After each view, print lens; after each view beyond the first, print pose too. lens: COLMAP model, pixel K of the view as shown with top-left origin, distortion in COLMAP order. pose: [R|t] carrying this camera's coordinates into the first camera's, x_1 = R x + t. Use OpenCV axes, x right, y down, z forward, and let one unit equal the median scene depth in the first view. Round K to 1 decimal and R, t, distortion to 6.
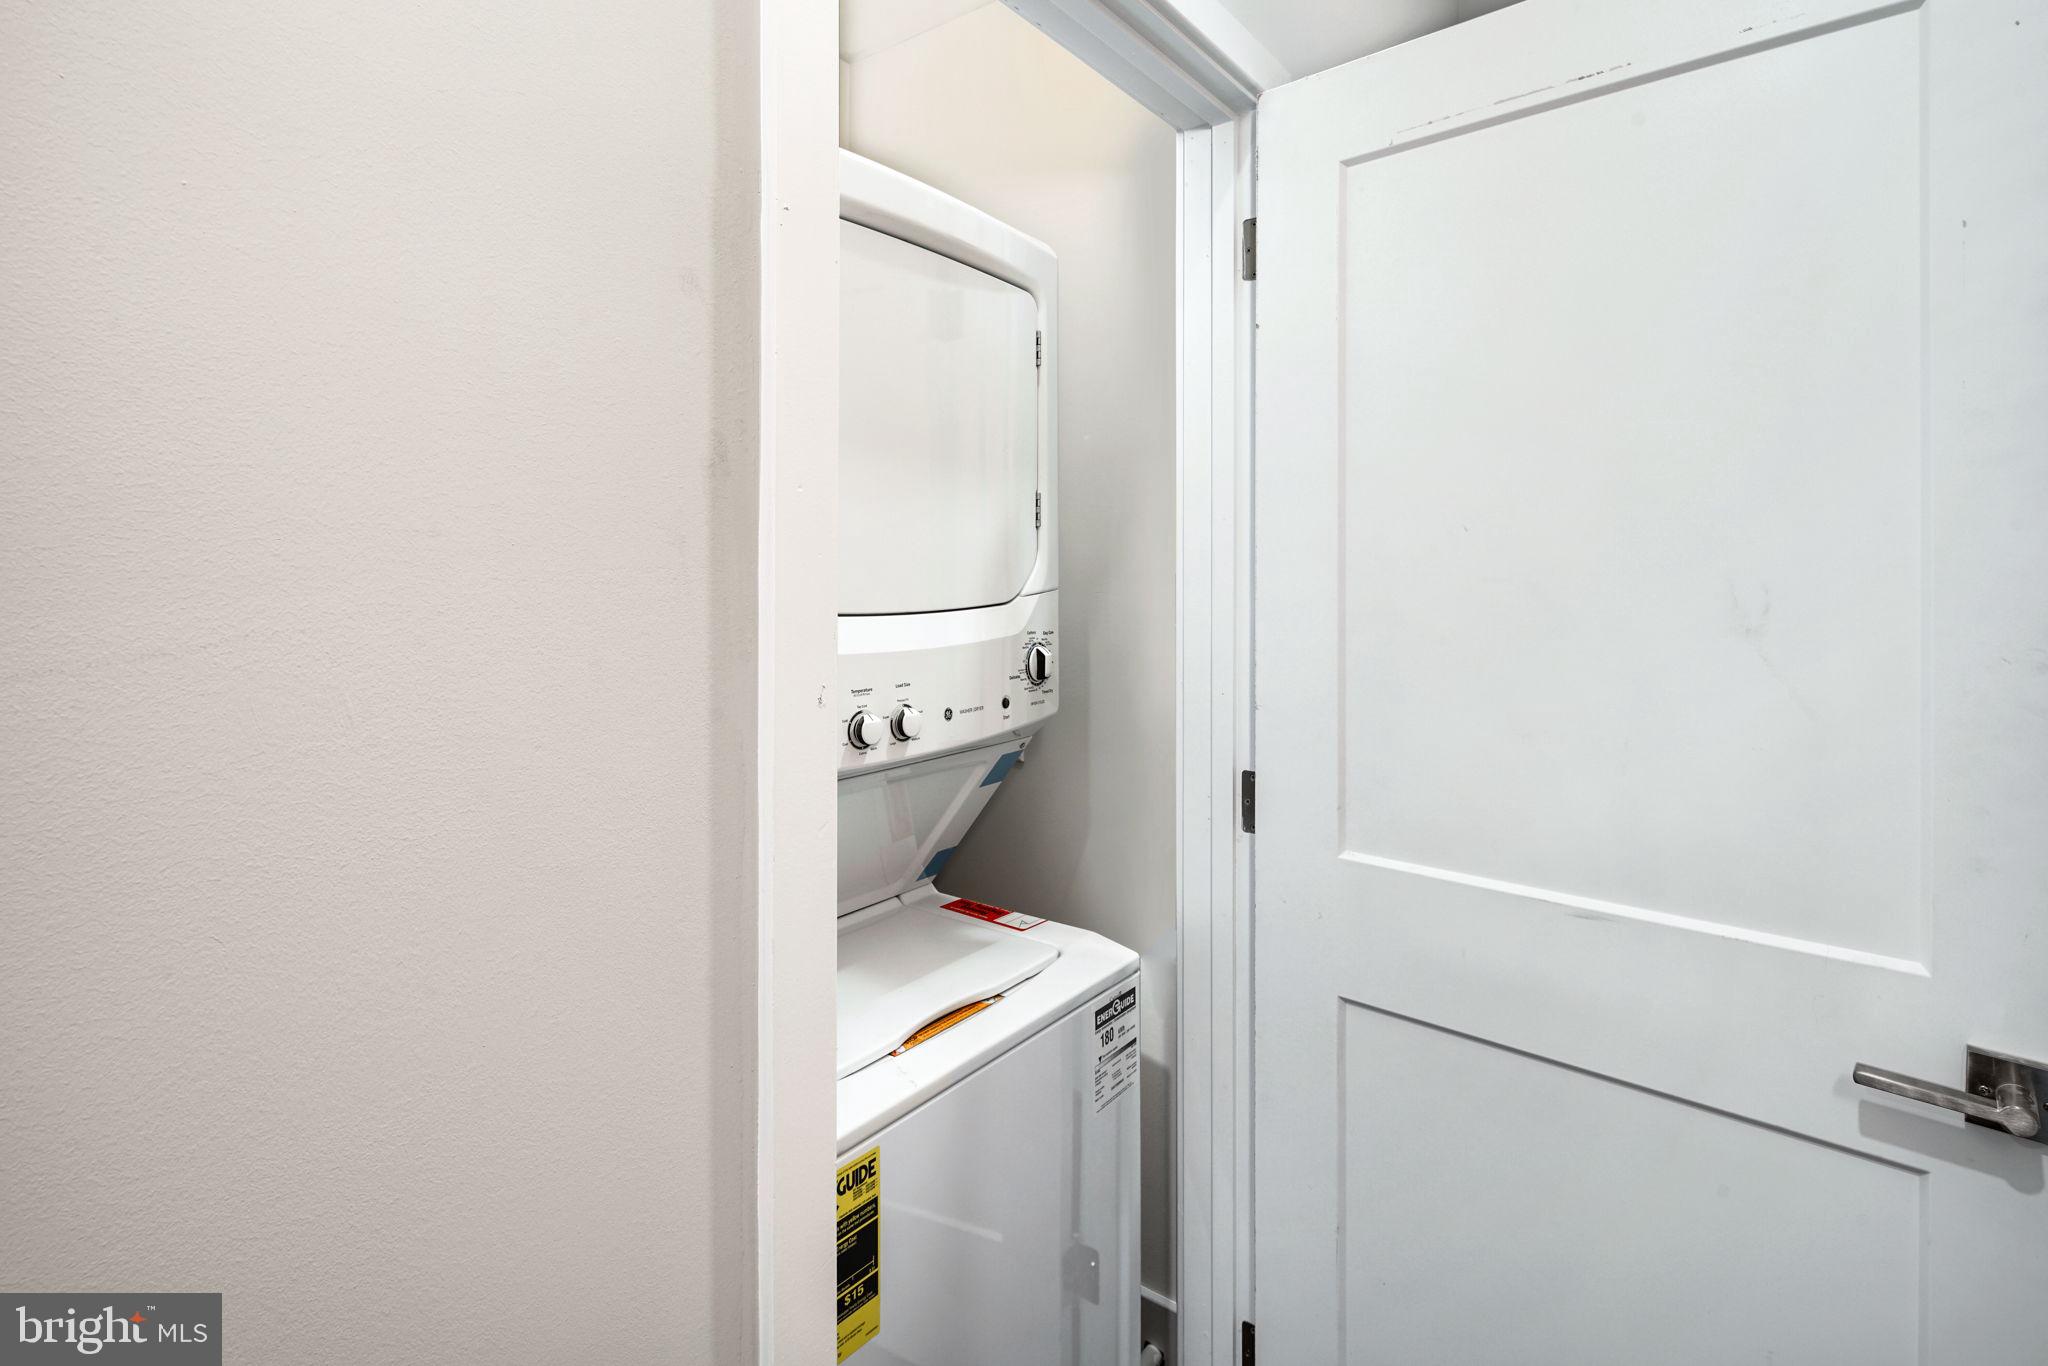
lens RADIAL K [[1022.3, 0, 1013.1], [0, 1022.3, 662.3], [0, 0, 1]] dist [0.001029, -0.000361]
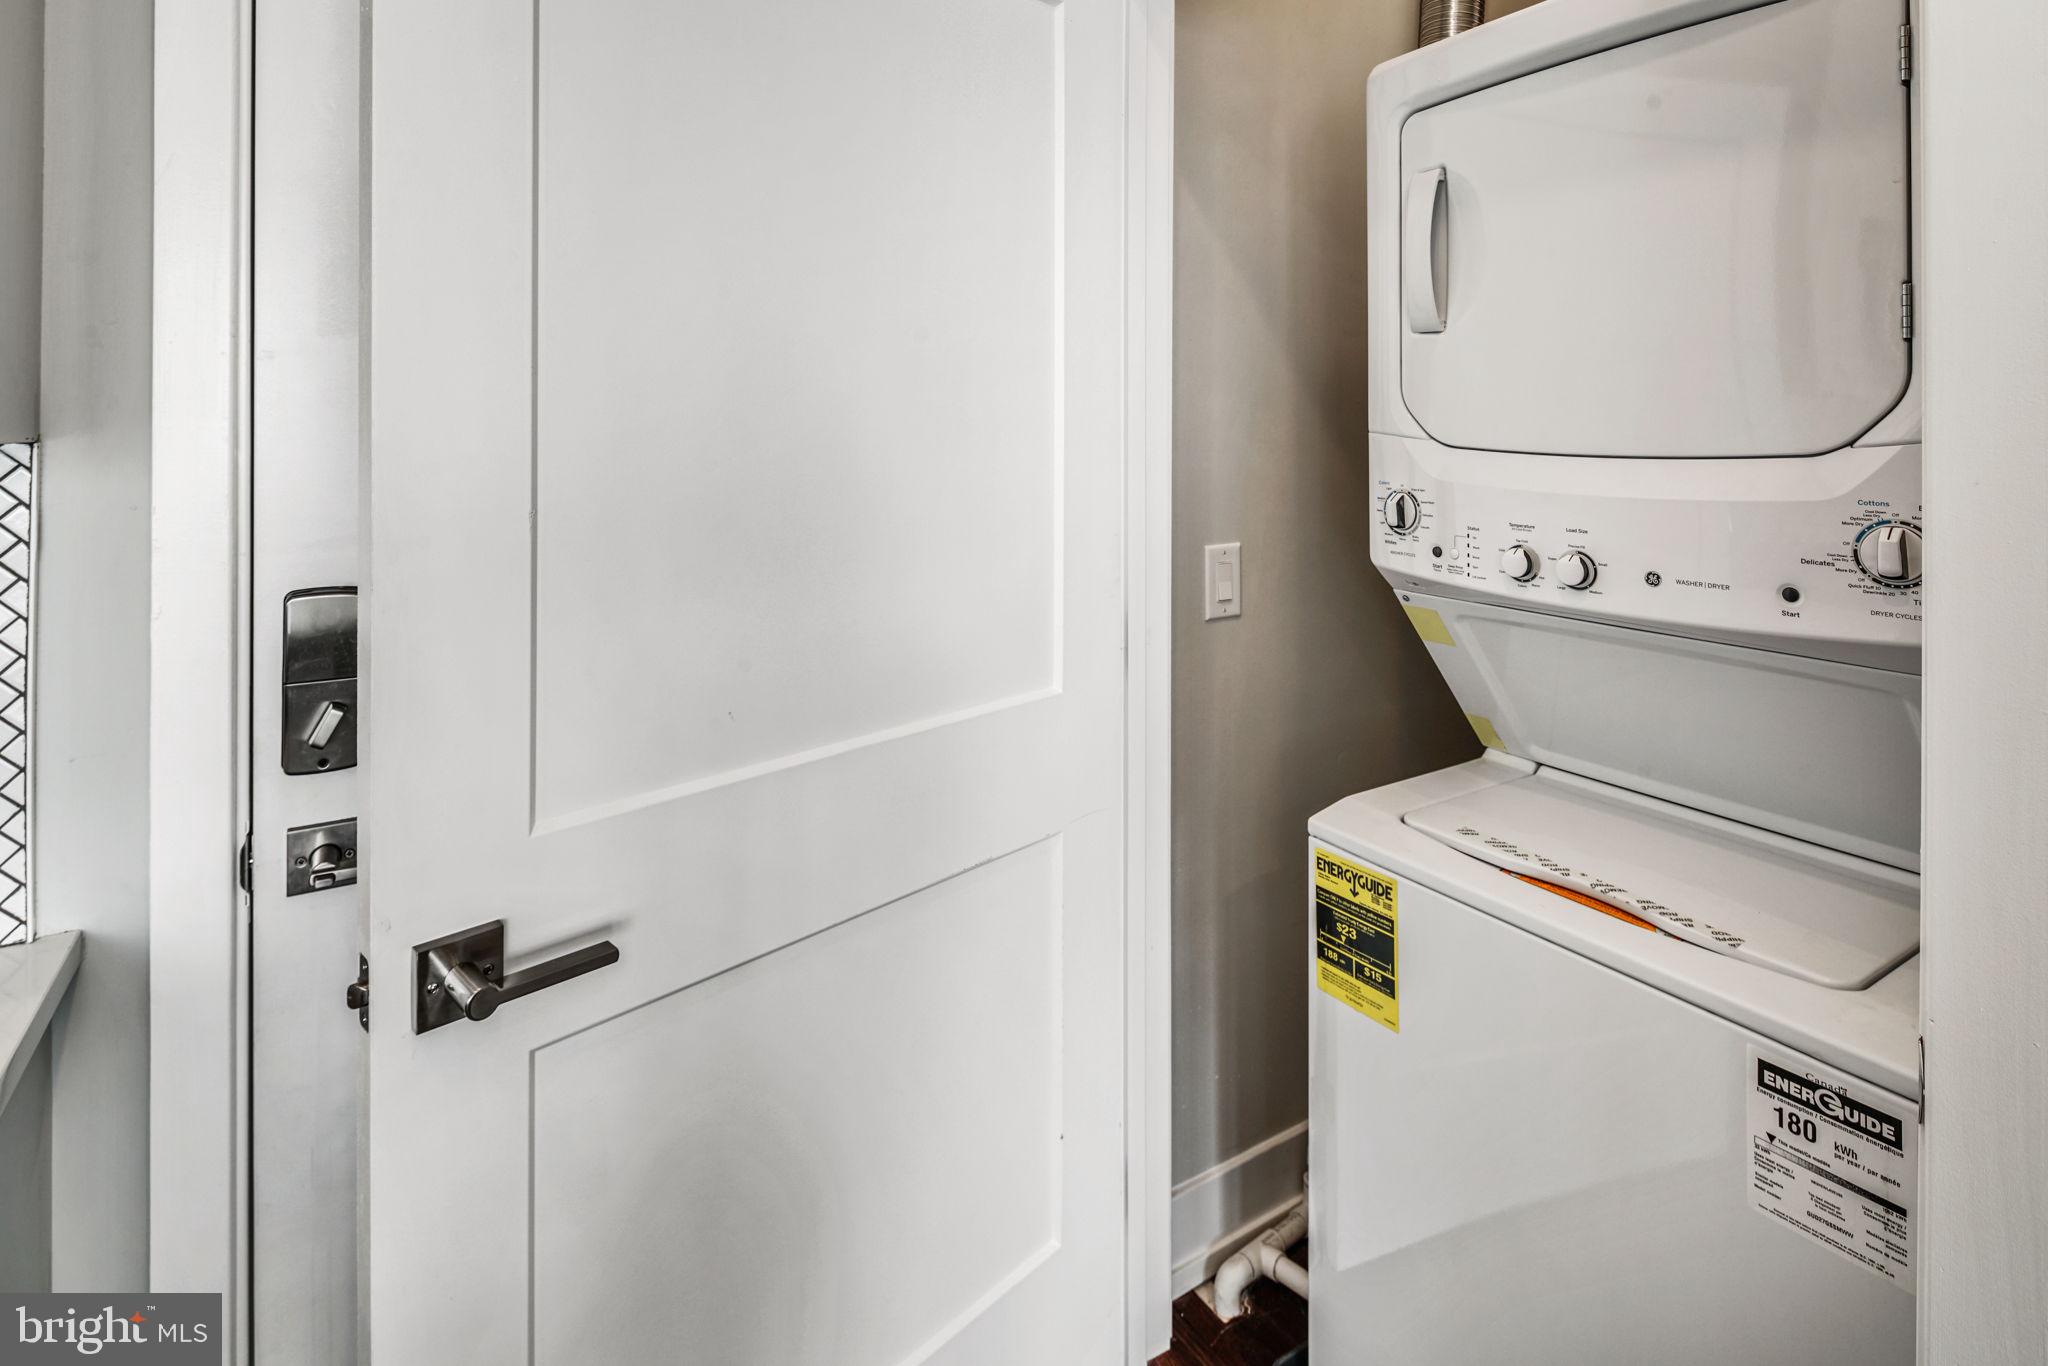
lens RADIAL K [[1022.3, 0, 1013.1], [0, 1022.3, 662.3], [0, 0, 1]] dist [0.001029, -0.000361]
pose [[-0.393174, 0.221263, -0.892445, 0.867494], [-0.067559, 0.961038, 0.268033, -0.071113], [0.916979, 0.165676, -0.362906, 0.763264]]
